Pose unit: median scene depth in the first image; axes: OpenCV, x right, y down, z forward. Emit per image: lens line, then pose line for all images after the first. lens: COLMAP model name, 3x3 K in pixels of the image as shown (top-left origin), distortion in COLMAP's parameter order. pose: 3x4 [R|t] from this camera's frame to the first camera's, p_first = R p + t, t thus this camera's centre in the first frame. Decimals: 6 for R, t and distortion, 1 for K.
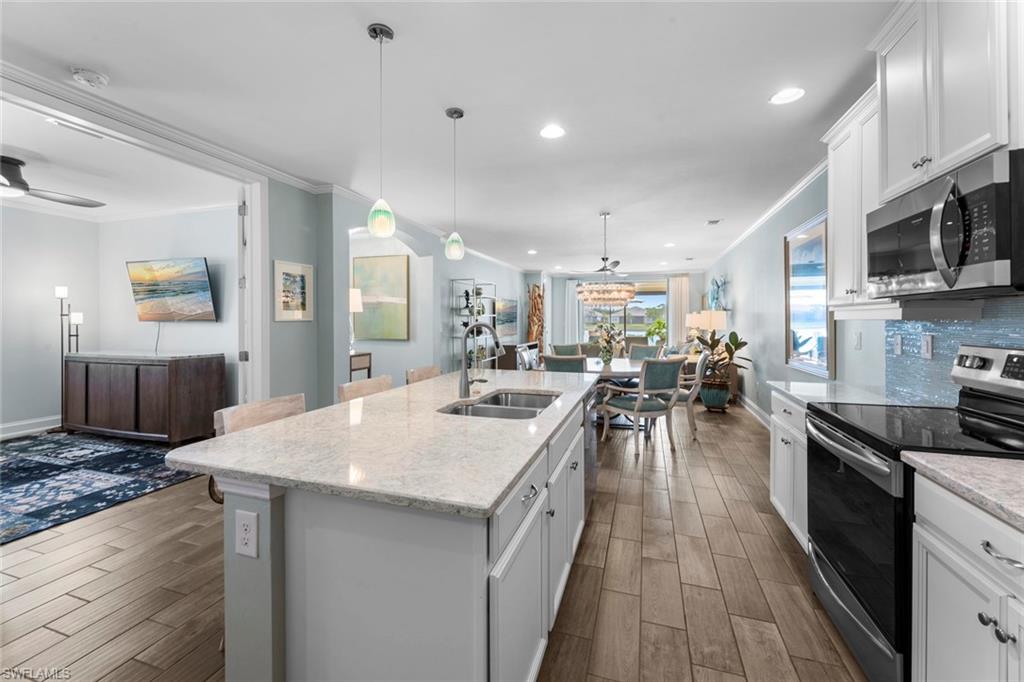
lens RADIAL K [[416.4, 0, 511.9], [0, 416.4, 320.2], [0, 0, 1]] dist [0.003244, -0.001128]
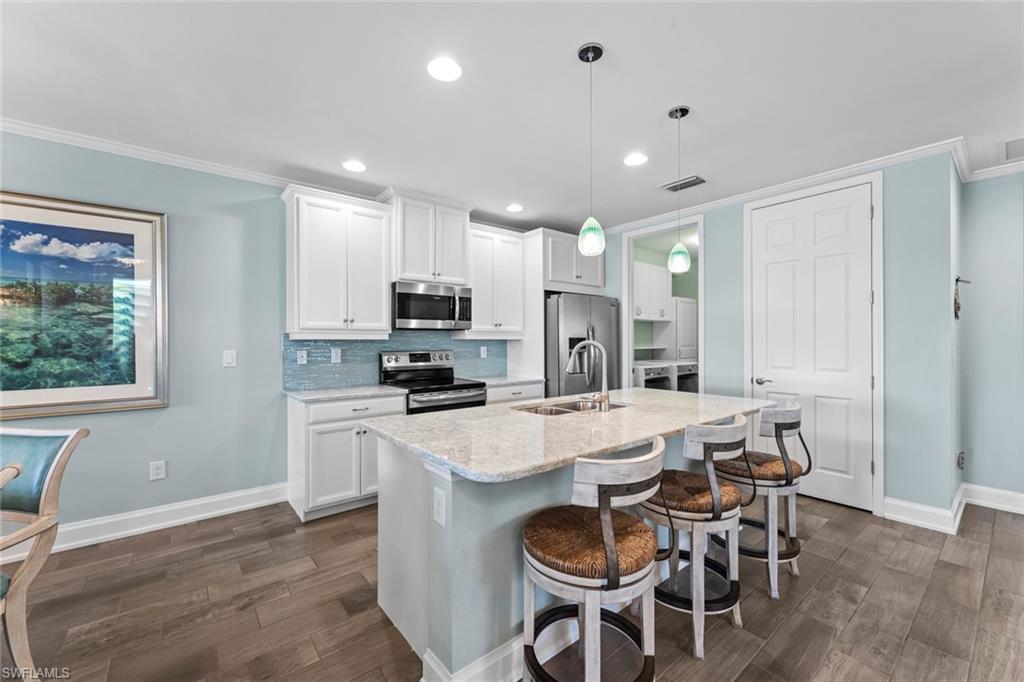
lens RADIAL K [[416.4, 0, 508.1], [0, 416.4, 343.7], [0, 0, 1]] dist [0.003244, -0.001128]
pose [[-0.839075, -0.001098, 0.544014, -0.245966], [0.003524, 0.999966, 0.007453, 0.002776], [-0.544004, 0.008171, -0.839043, 1.011245]]
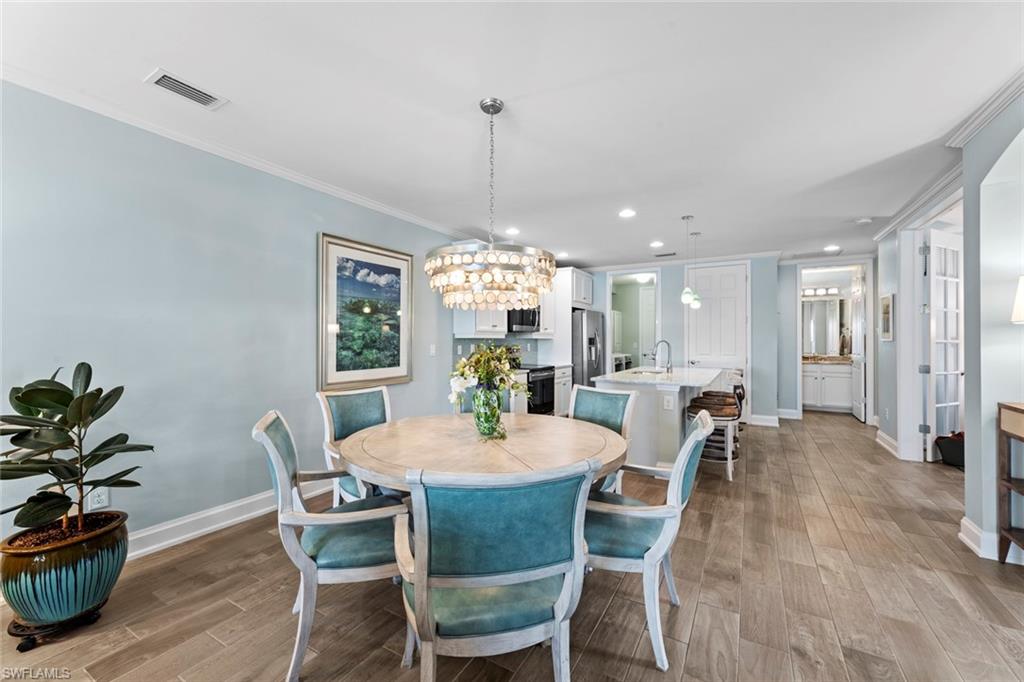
lens RADIAL K [[416.4, 0, 508.0], [0, 416.4, 340.6], [0, 0, 1]] dist [0.003244, -0.001128]
pose [[-0.977846, -0.002514, 0.209312, 0.134680], [-0.002017, 0.999995, 0.002588, 0.003481], [-0.209317, 0.002108, -0.977846, 1.693438]]
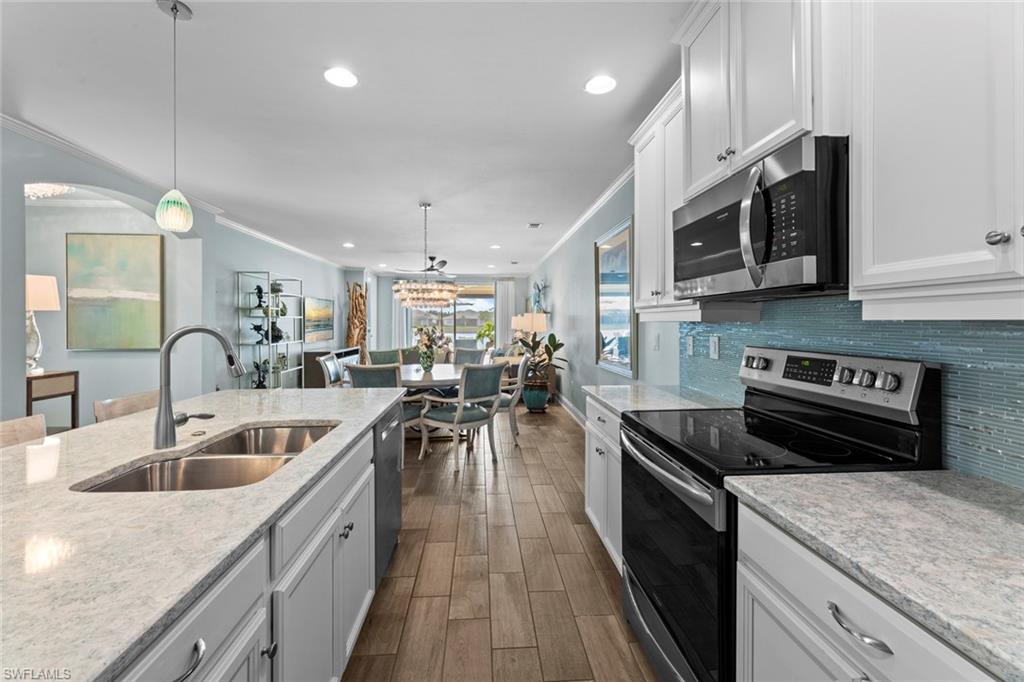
lens RADIAL K [[416.4, 0, 510.0], [0, 416.4, 324.5], [0, 0, 1]] dist [0.003244, -0.001128]
pose [[0.926389, -0.002697, 0.376557, 0.062946], [0.001114, 0.999990, 0.004421, 0.000461], [-0.376565, -0.003676, 0.926383, 0.112427]]
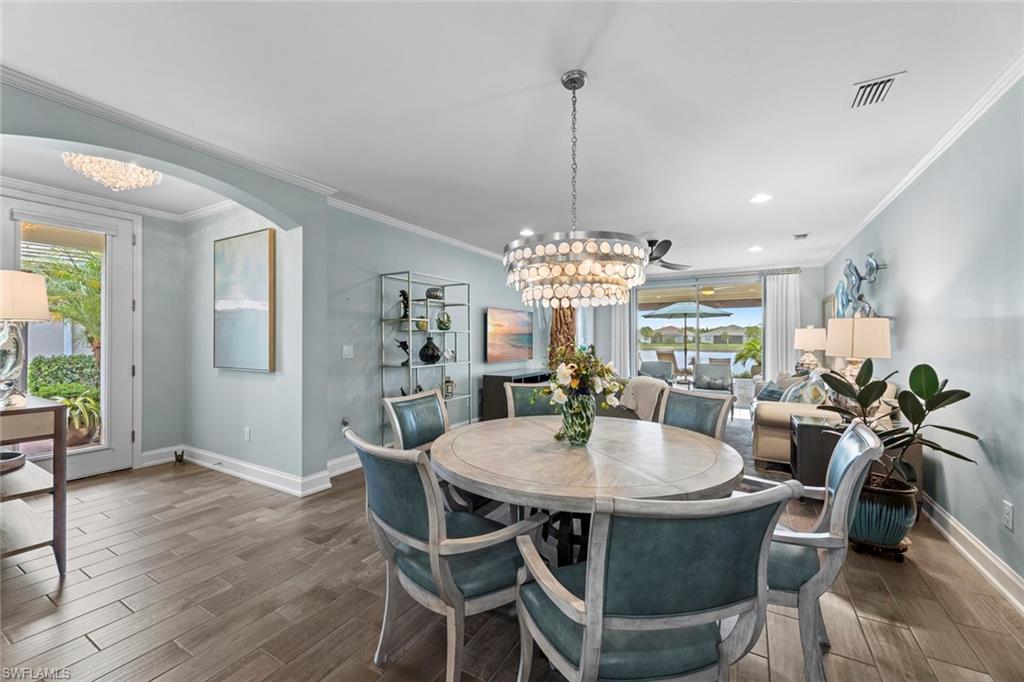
lens RADIAL K [[416.4, 0, 509.8], [0, 416.4, 340.1], [0, 0, 1]] dist [0.003244, -0.001128]
pose [[0.979394, -0.001016, -0.201958, 0.286451], [0.001020, 0.999999, -0.000083, 0.004133], [0.201958, -0.000125, 0.979394, 0.686438]]
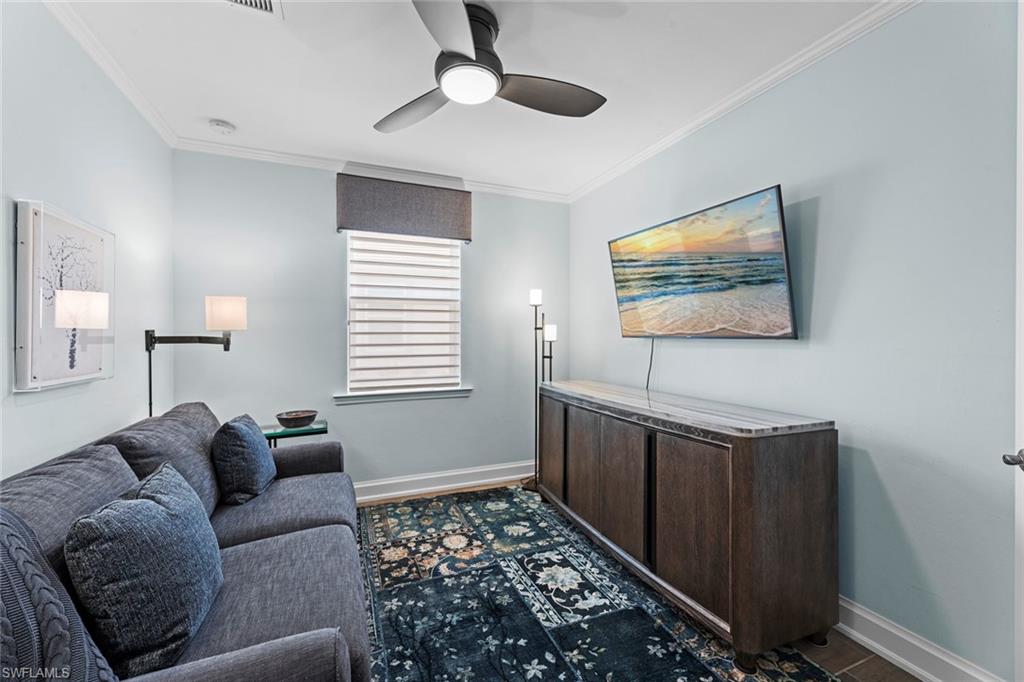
lens RADIAL K [[416.4, 0, 508.0], [0, 416.4, 335.9], [0, 0, 1]] dist [0.003244, -0.001128]
pose [[0.649754, 0.000115, -0.760145, -0.620341], [-0.001122, 0.999999, -0.000808, 0.001584], [0.760144, 0.001378, 0.649753, 0.546492]]
